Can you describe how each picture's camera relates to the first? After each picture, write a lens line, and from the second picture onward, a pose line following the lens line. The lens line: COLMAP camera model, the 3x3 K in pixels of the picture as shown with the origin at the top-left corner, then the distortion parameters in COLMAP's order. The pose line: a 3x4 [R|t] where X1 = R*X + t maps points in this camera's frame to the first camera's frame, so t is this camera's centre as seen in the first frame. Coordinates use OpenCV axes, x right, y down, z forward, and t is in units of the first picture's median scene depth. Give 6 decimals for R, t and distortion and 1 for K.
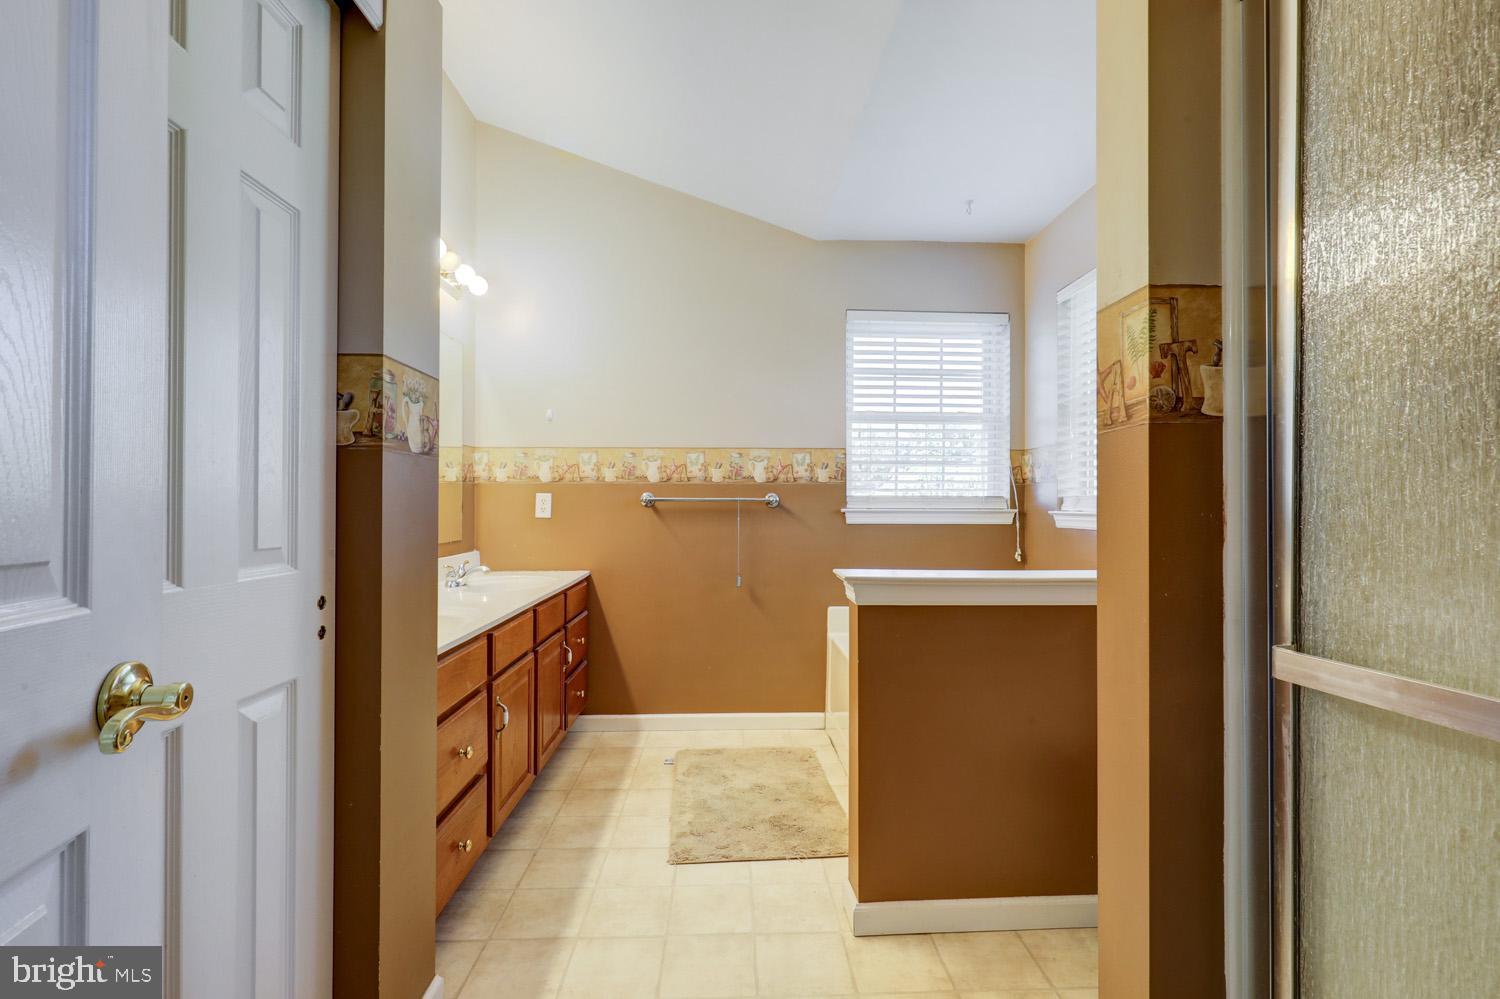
lens RADIAL K [[674.5, 0, 751.8], [0, 674.5, 505.4], [0, 0, 1]] dist [-0.002581, 0.000576]
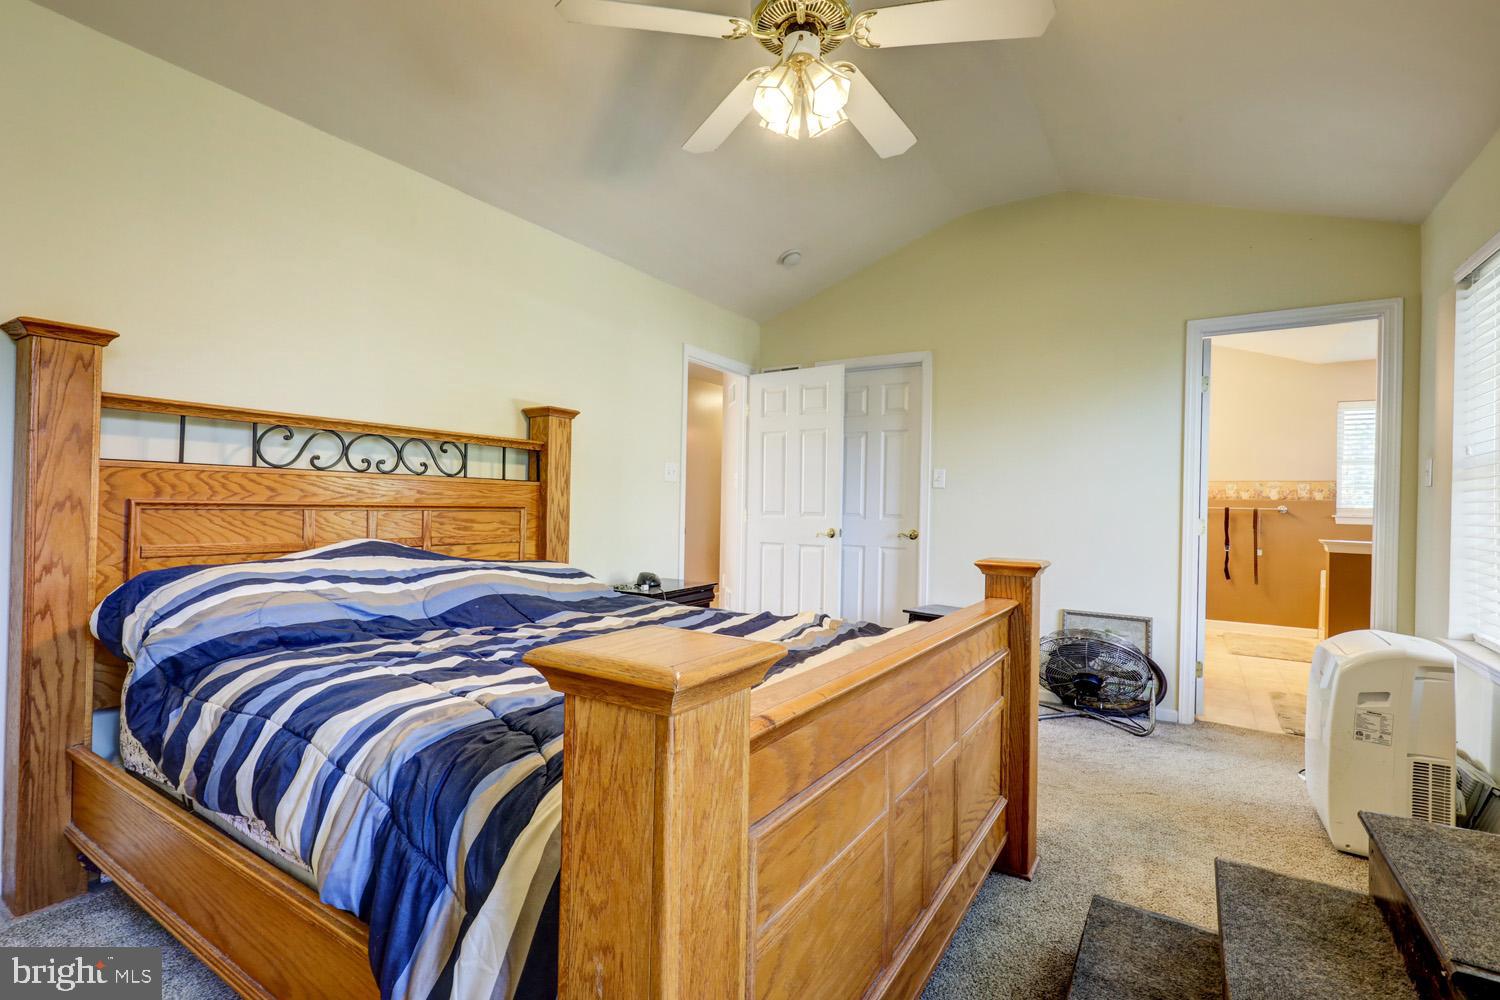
lens RADIAL K [[674.5, 0, 753.3], [0, 674.5, 503.0], [0, 0, 1]] dist [-0.002581, 0.000576]
pose [[0.817057, 0.011119, -0.576450, -0.089251], [-0.011112, 0.999932, 0.003538, -0.015793], [0.576450, 0.003515, 0.817125, -1.312151]]
